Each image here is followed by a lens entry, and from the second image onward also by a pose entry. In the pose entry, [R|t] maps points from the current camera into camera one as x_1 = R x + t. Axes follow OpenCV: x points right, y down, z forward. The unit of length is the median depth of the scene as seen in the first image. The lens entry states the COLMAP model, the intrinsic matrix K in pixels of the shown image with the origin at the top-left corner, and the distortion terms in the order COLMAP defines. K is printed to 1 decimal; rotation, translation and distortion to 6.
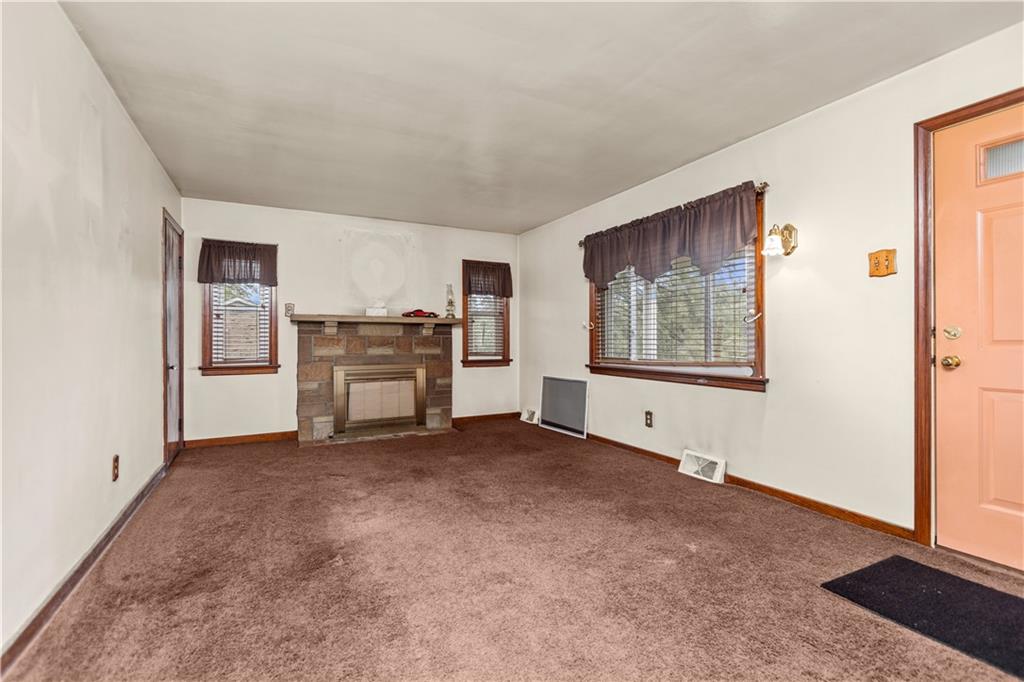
lens RADIAL K [[466.3, 0, 512.6], [0, 466.3, 335.1], [0, 0, 1]] dist [-0.000299, -0.000450]
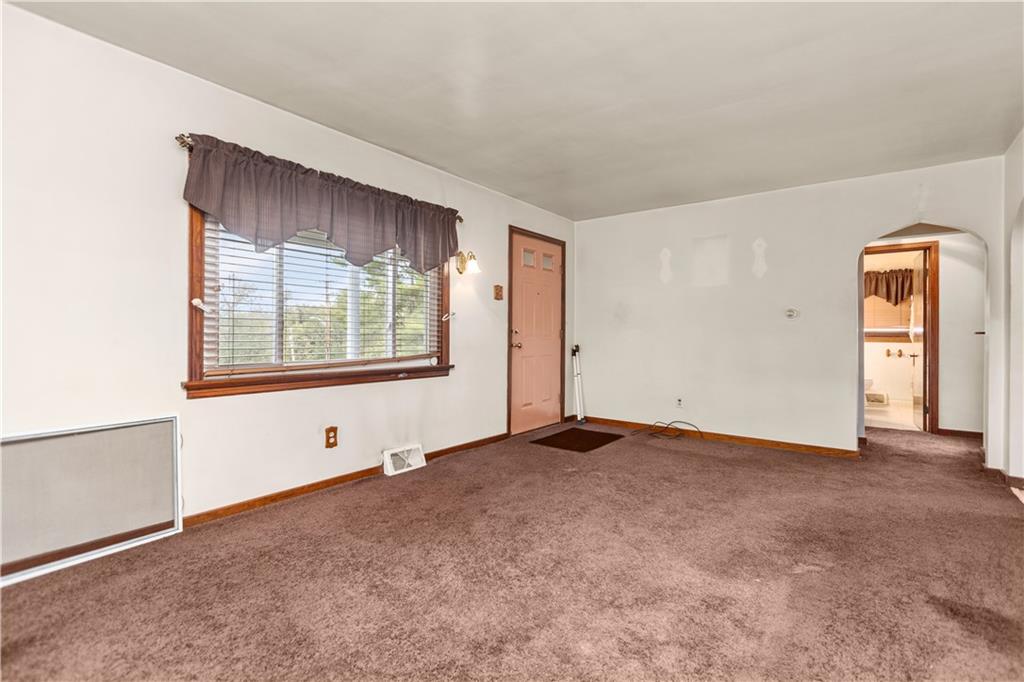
lens RADIAL K [[466.3, 0, 512.6], [0, 466.3, 335.1], [0, 0, 1]] dist [-0.000299, -0.000450]
pose [[-0.421150, 0.002978, 0.906986, -0.575034], [-0.008303, 0.999940, -0.007138, 0.014975], [-0.906953, -0.010537, -0.421100, 1.133744]]
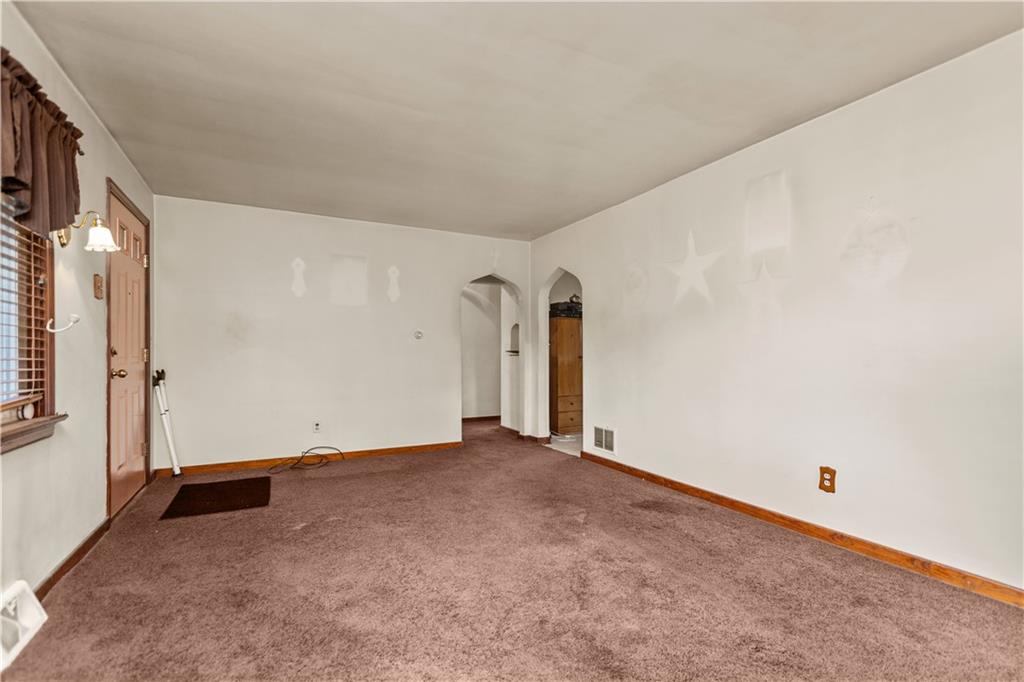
lens RADIAL K [[473.2, 0, 512.7], [0, 473.2, 357.3], [0, 0, 1]] dist [0.002693, 0.000136]
pose [[-0.999939, 0.009846, 0.005100, -0.106433], [0.009870, 0.999940, 0.004703, 0.007973], [-0.005053, 0.004753, -0.999976, 1.388620]]
